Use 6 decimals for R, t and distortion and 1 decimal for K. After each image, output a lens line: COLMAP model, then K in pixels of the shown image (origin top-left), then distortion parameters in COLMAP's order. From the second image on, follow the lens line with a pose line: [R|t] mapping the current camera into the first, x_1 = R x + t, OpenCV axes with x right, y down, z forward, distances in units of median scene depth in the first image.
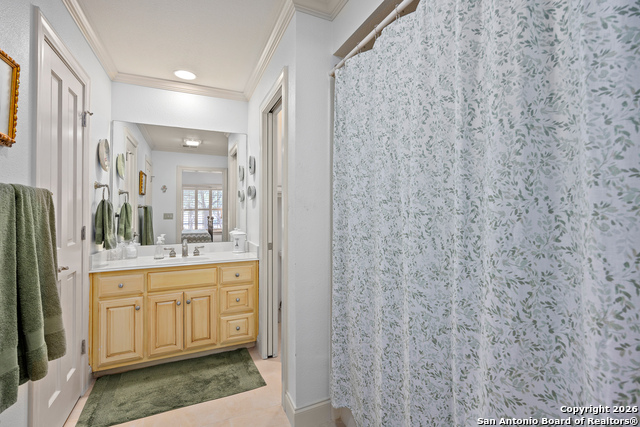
lens RADIAL K [[297.4, 0, 322.0], [0, 297.4, 207.2], [0, 0, 1]] dist [-0.001025, -0.000342]
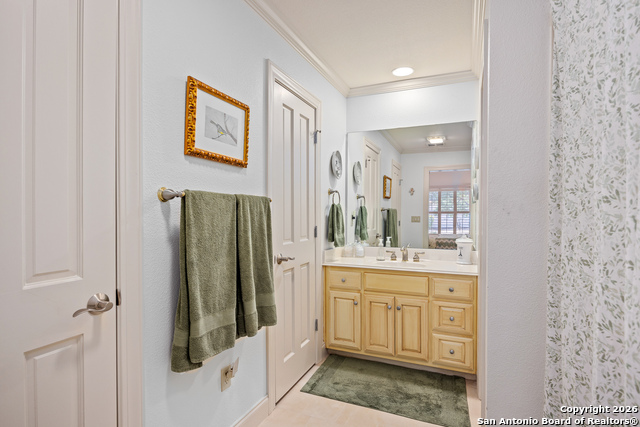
lens RADIAL K [[323.9, 0, 320.8], [0, 323.9, 218.3], [0, 0, 1]] dist [-0.007317, -0.000344]
pose [[0.667776, 0.016155, -0.744187, 0.174130], [0.003322, 0.999690, 0.024682, -0.000317], [0.744355, -0.018954, 0.667515, 0.122833]]
